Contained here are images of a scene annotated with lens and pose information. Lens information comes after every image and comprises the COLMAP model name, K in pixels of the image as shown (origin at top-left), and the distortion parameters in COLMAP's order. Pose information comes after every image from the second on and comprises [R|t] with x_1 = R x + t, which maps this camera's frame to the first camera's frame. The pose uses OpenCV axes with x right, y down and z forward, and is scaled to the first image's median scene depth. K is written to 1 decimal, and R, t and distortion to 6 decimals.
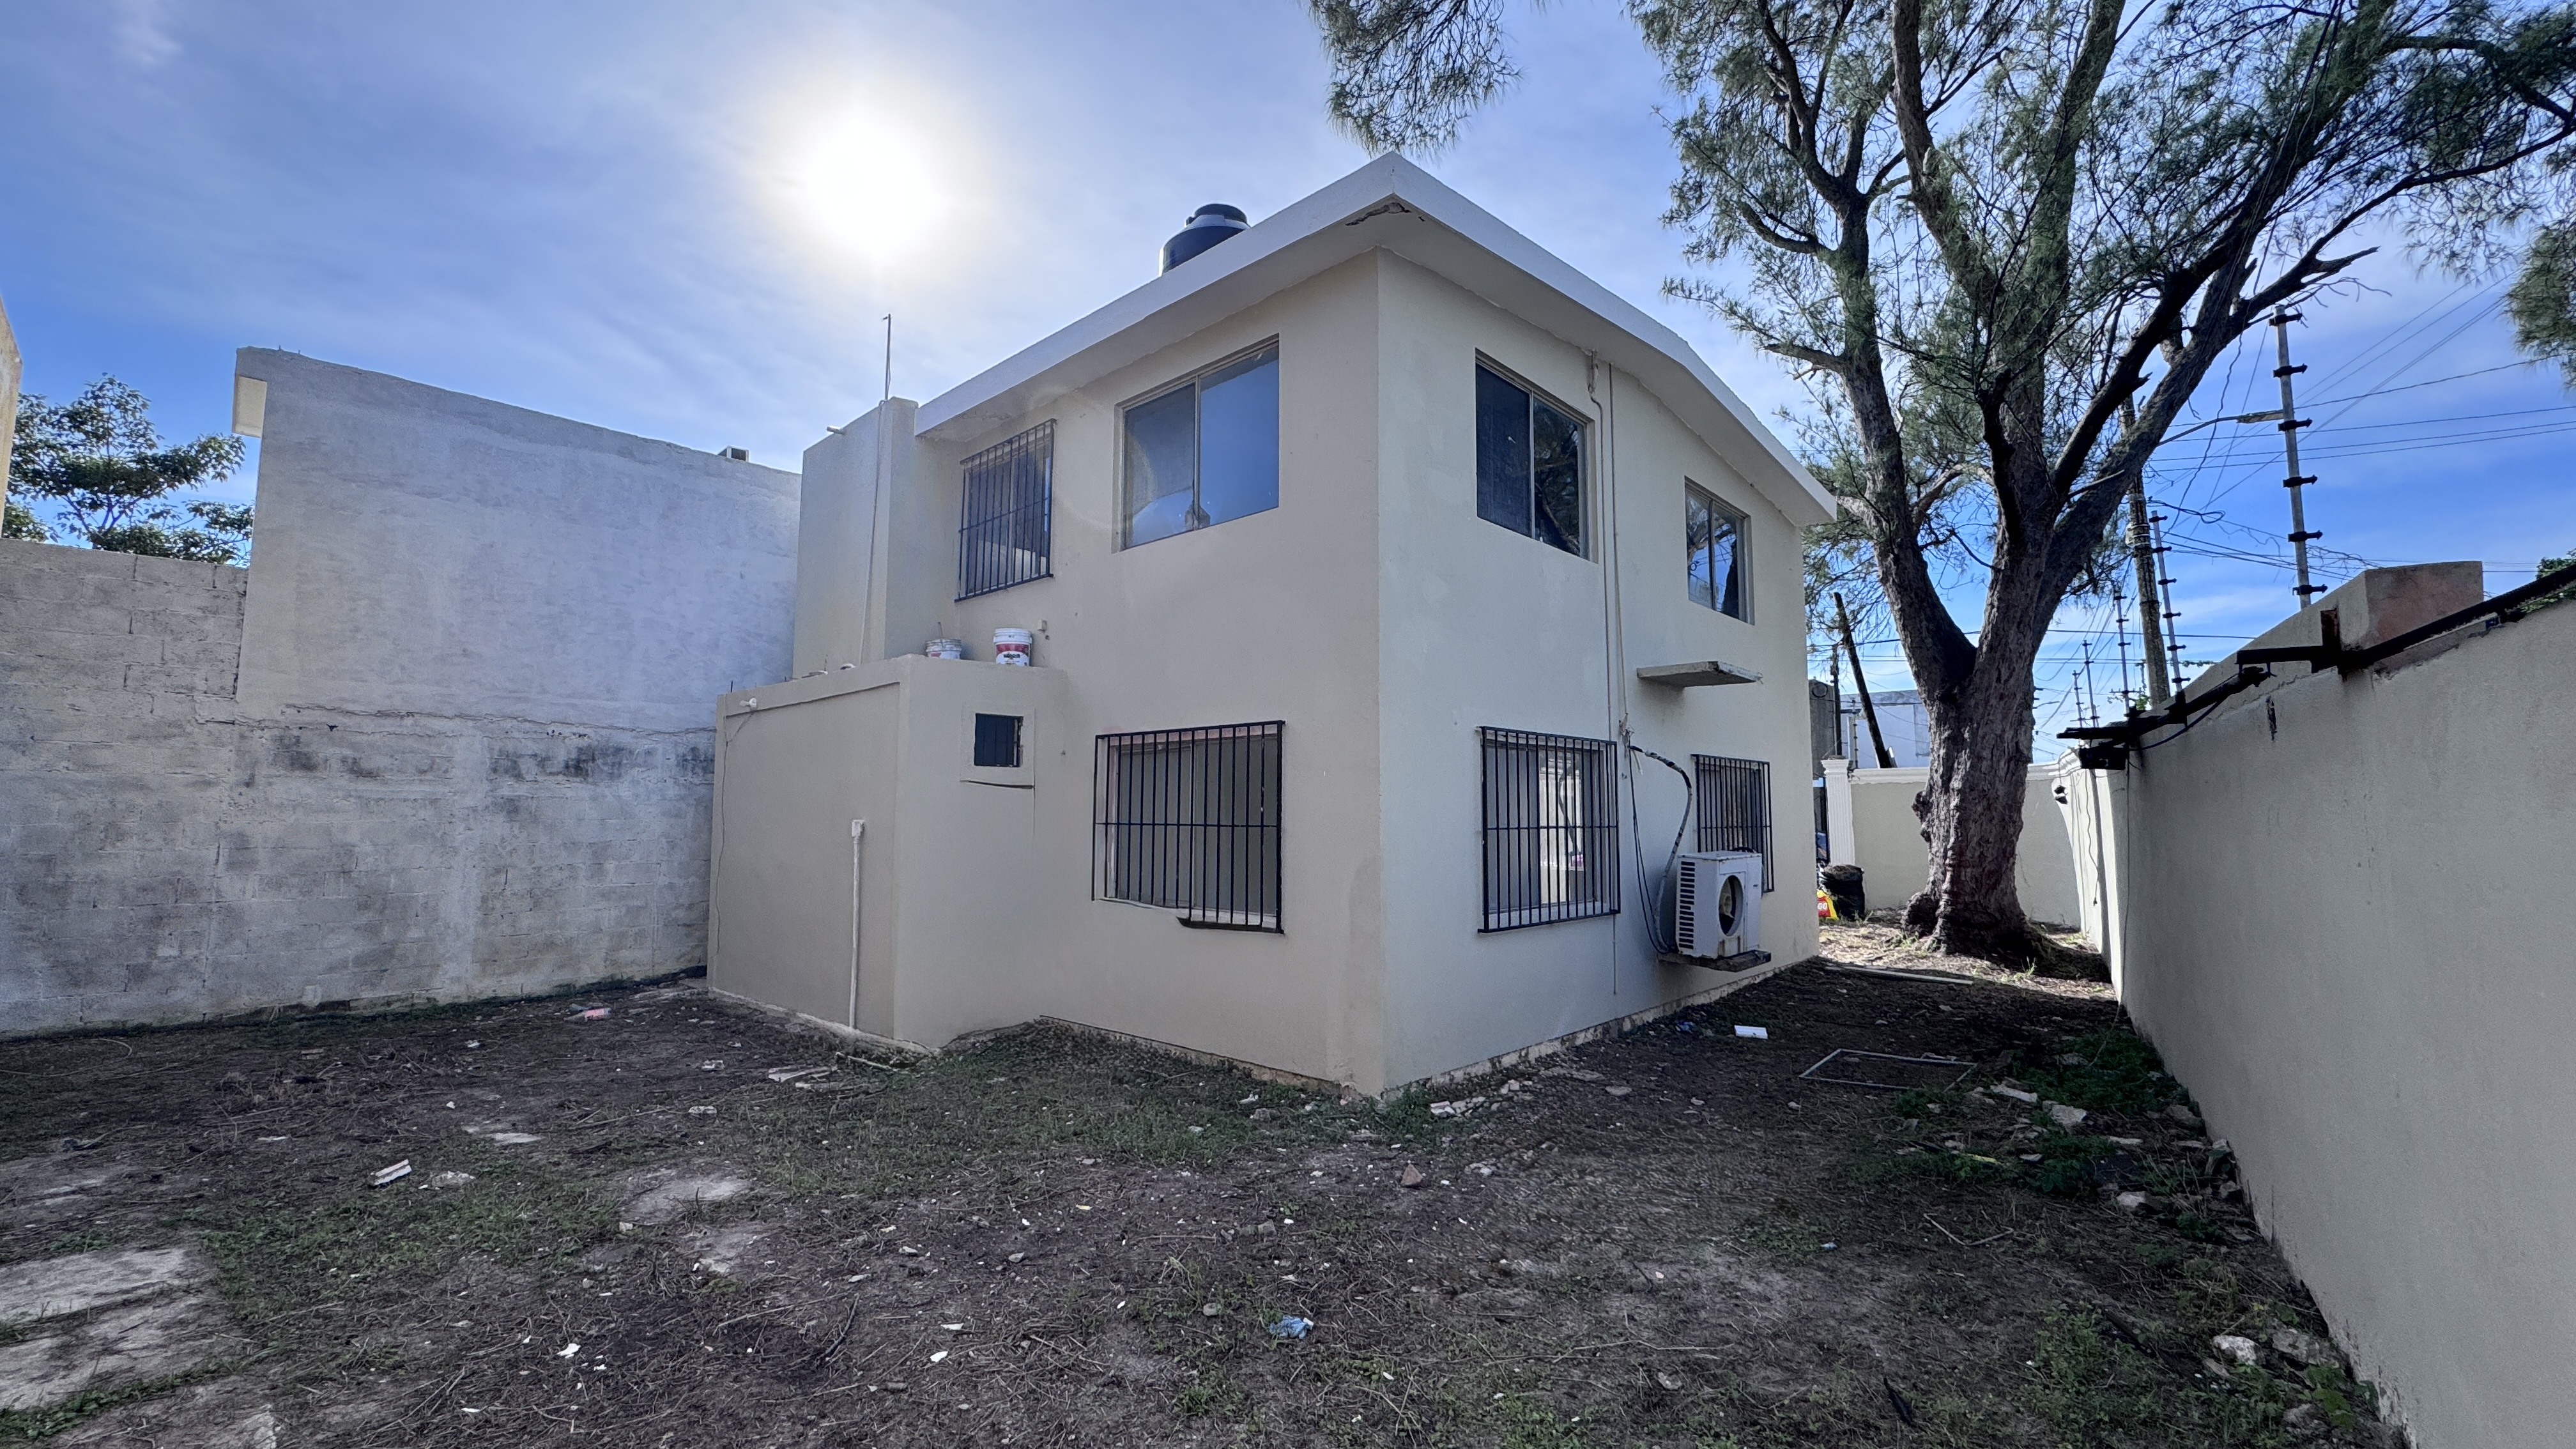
lens RADIAL K [[1030.8, 0, 1276.4], [0, 1030.8, 711.9], [0, 0, 1]] dist [0.009361, -0.000012]
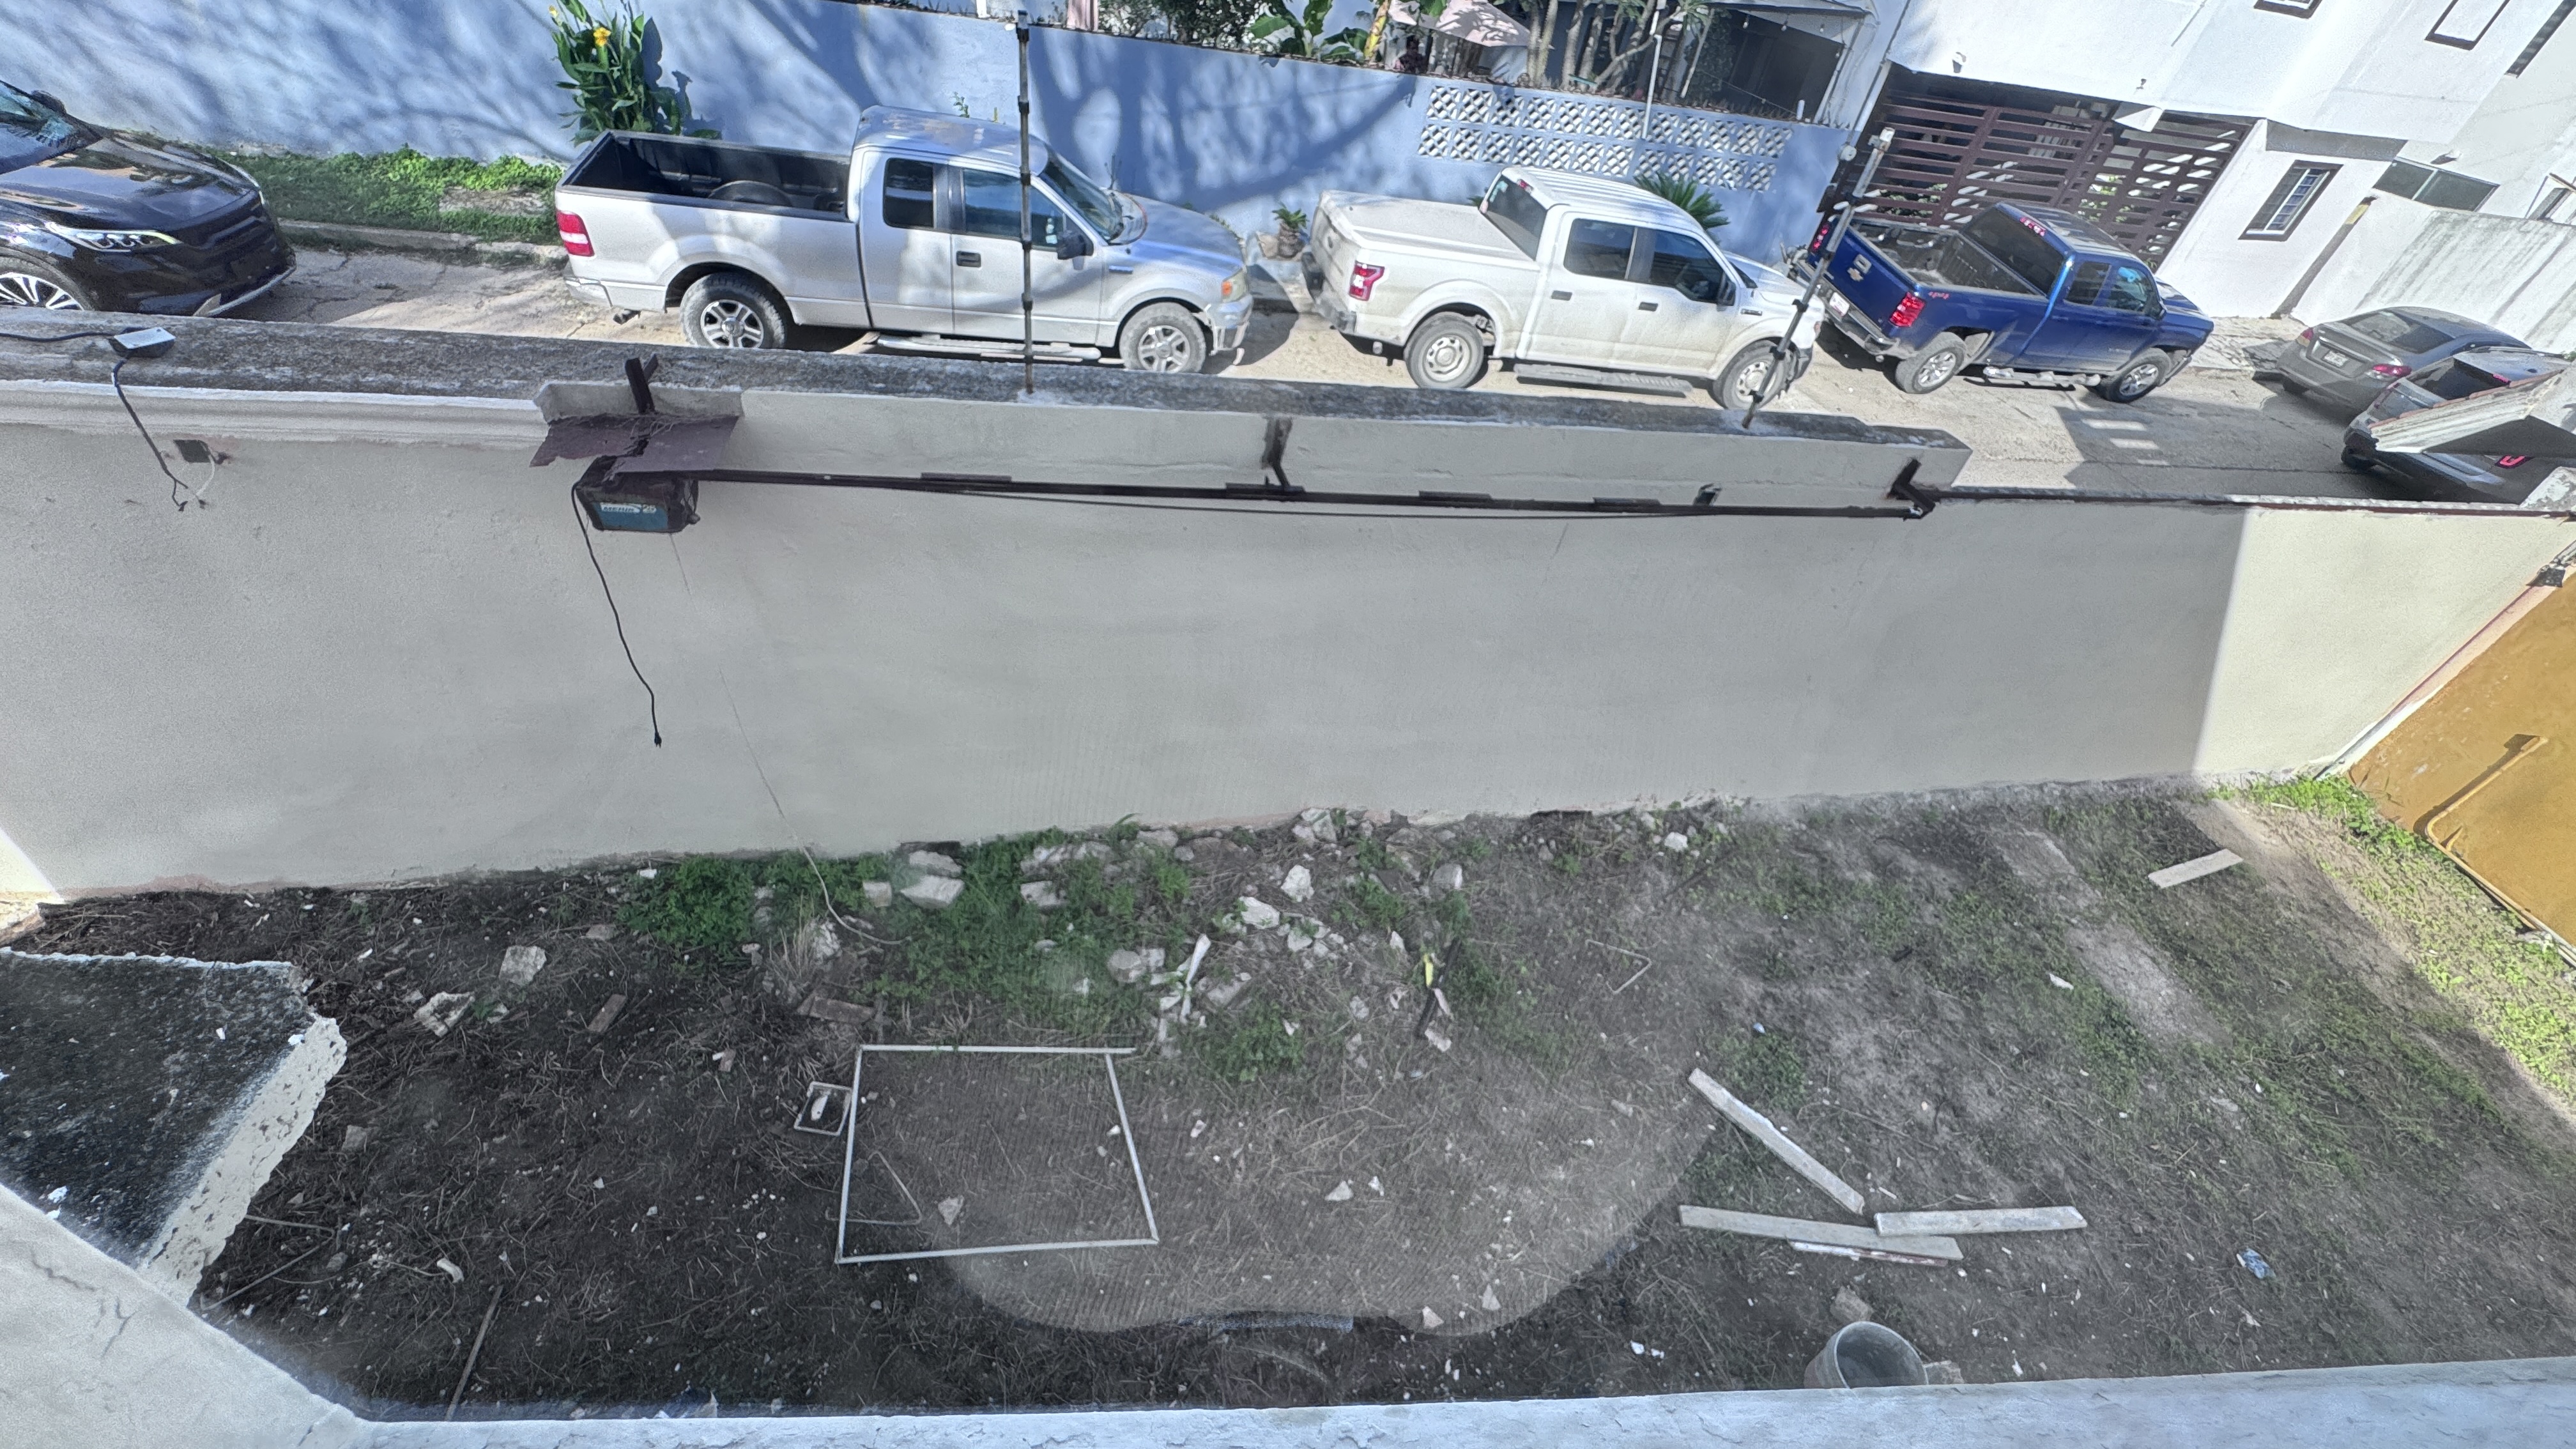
lens RADIAL K [[1030.1, 0, 1284.4], [0, 1030.1, 718.0], [0, 0, 1]] dist [-0.001299, -0.000043]
pose [[-0.725821, -0.535776, 0.431425, 0.315118], [-0.211472, 0.770600, 0.601212, -0.201955], [-0.654571, 0.345138, -0.672619, 1.064622]]
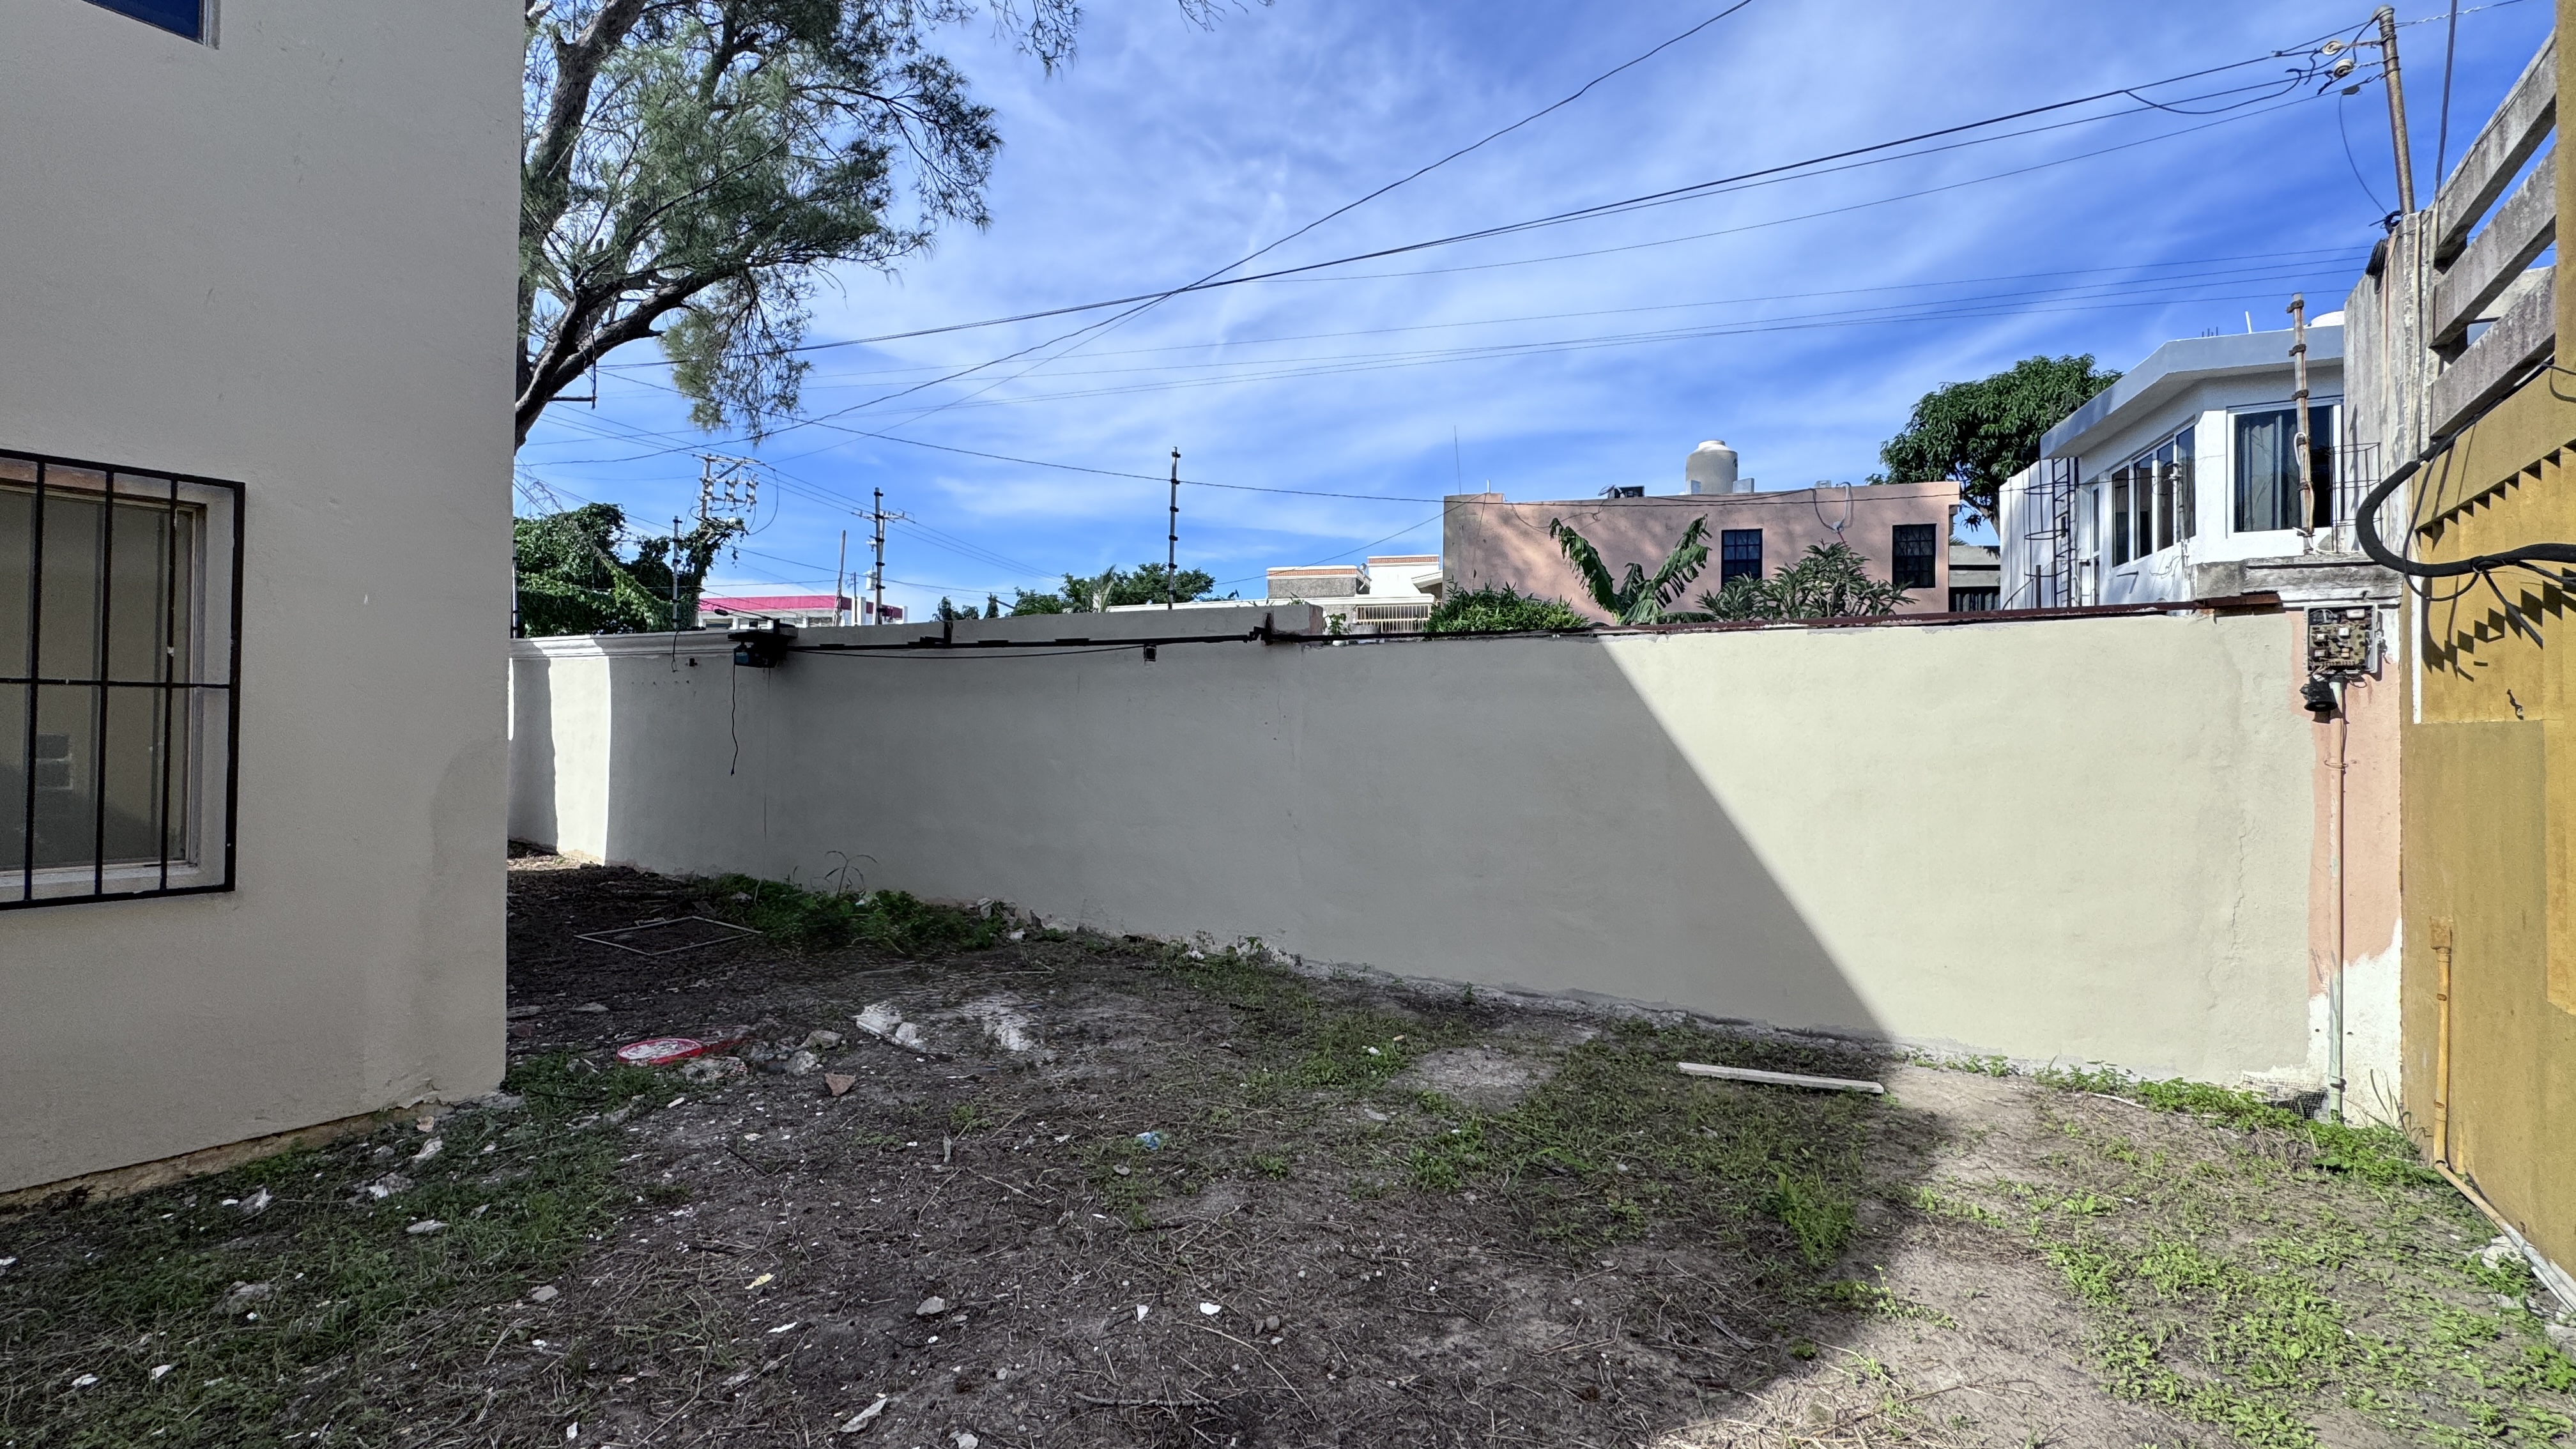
lens RADIAL K [[1032.6, 0, 1289.3], [0, 1032.6, 724.0], [0, 0, 1]] dist [-0.001397, -0.000006]
pose [[-0.111719, 0.003739, 0.993733, -0.479680], [-0.109544, 0.993852, -0.016054, 0.067005], [-0.987684, -0.110651, -0.110622, 0.447304]]
